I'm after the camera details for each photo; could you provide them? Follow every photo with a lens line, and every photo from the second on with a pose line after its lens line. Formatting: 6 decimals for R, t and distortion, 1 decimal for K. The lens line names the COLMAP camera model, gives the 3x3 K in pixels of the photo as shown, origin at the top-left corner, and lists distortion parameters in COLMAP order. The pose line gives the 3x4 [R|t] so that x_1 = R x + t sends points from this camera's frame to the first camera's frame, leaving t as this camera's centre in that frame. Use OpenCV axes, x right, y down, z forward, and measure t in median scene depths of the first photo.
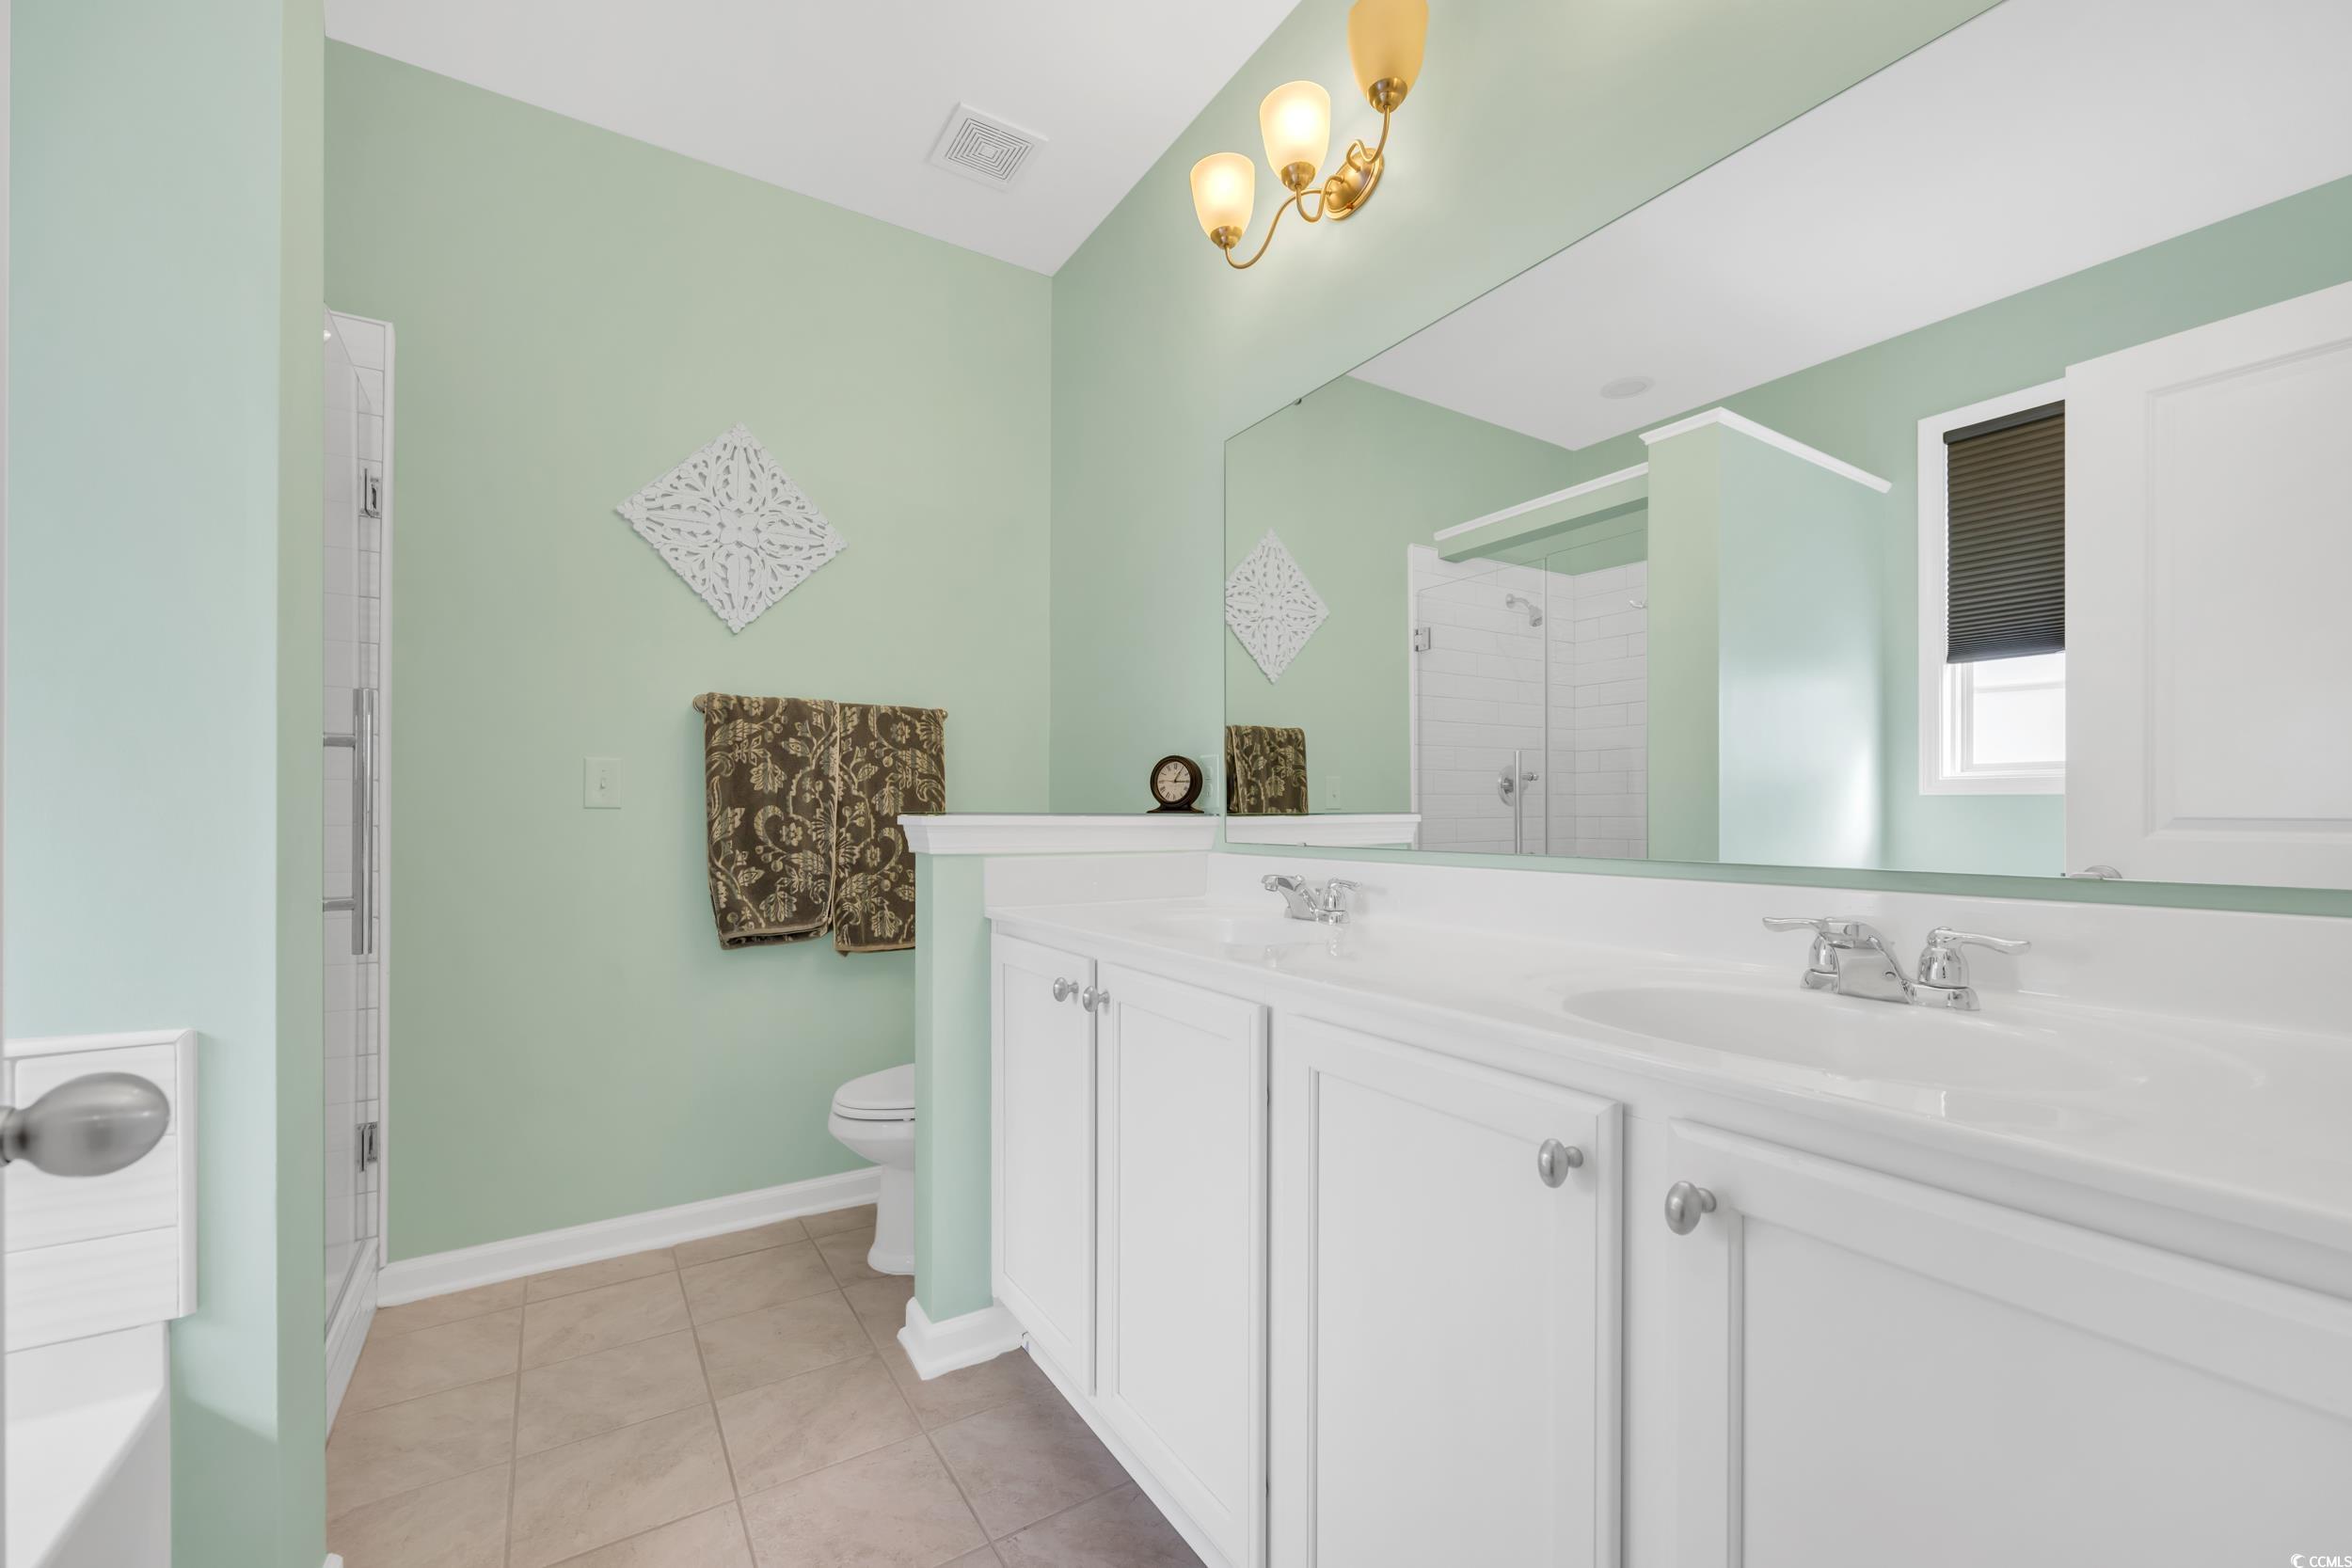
lens RADIAL K [[942.2, 0, 1175.9], [0, 942.2, 803.4], [0, 0, 1]] dist [-0.004053, -0.000582]
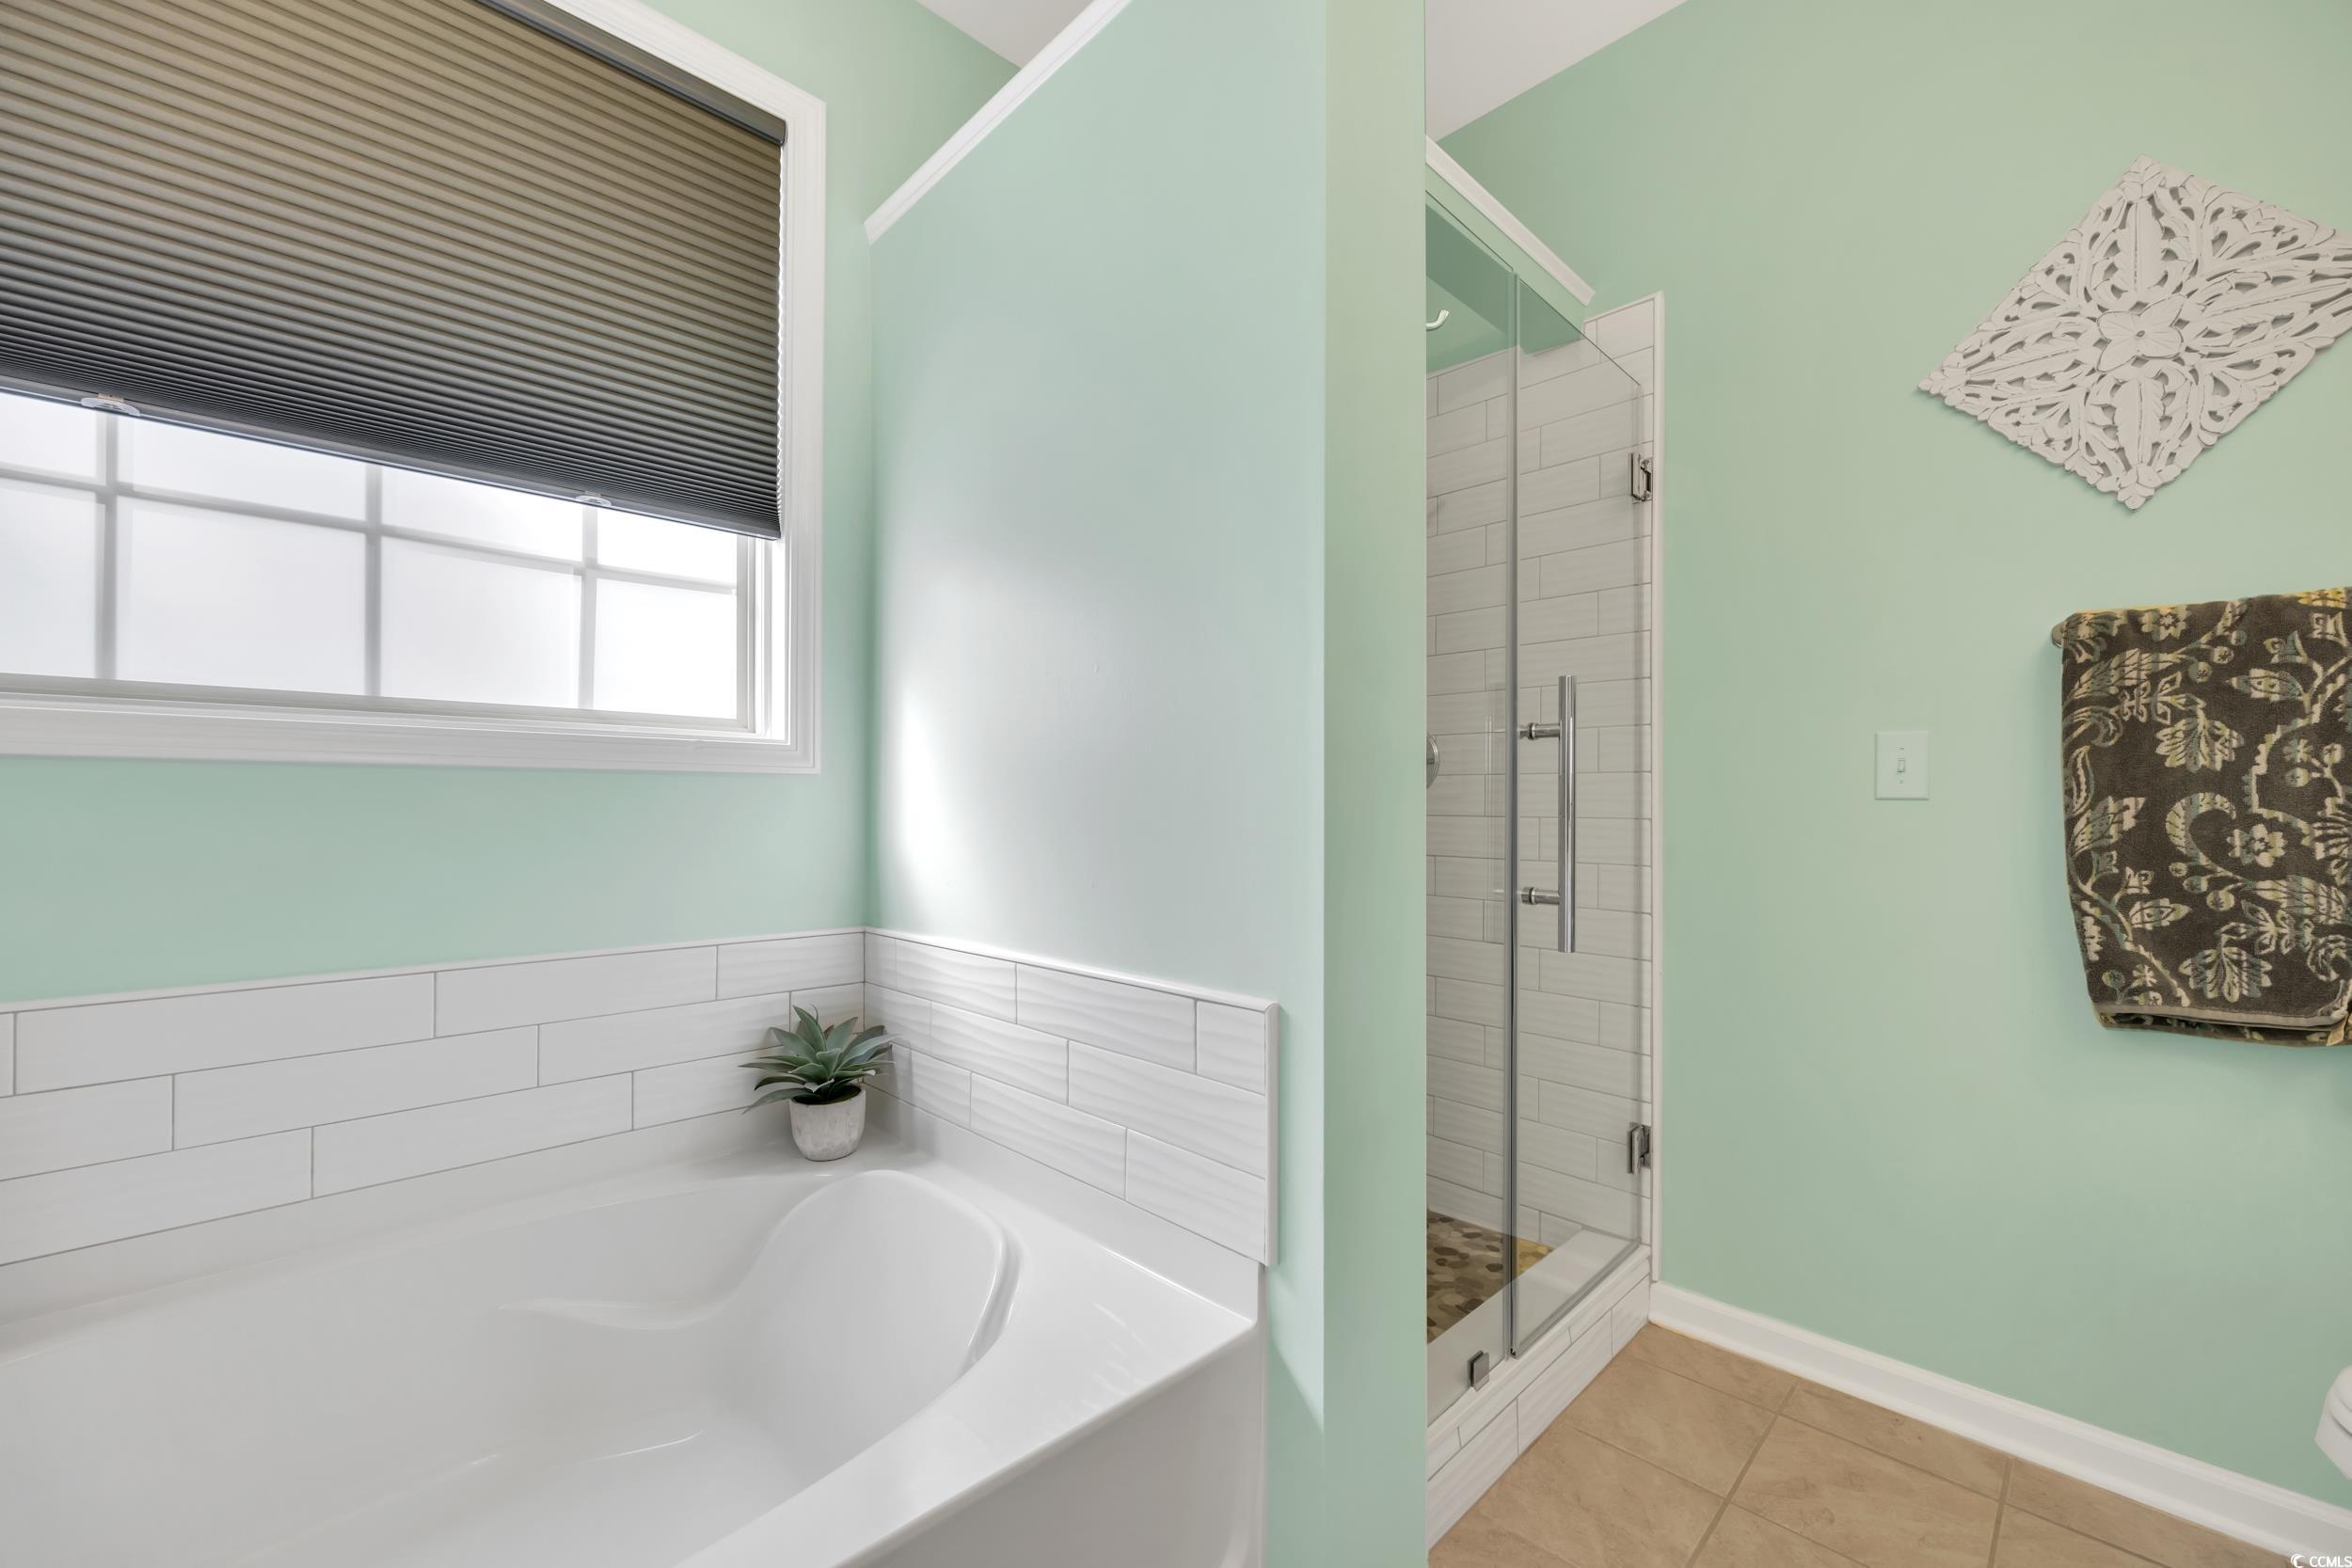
lens RADIAL K [[942.2, 0, 1175.8], [0, 942.2, 798.6], [0, 0, 1]] dist [-0.004053, -0.000582]
pose [[0.199228, -0.007120, -0.979927, -0.001072], [0.007875, 0.999953, -0.005665, 0.004092], [0.979922, -0.006588, 0.199275, 0.282957]]
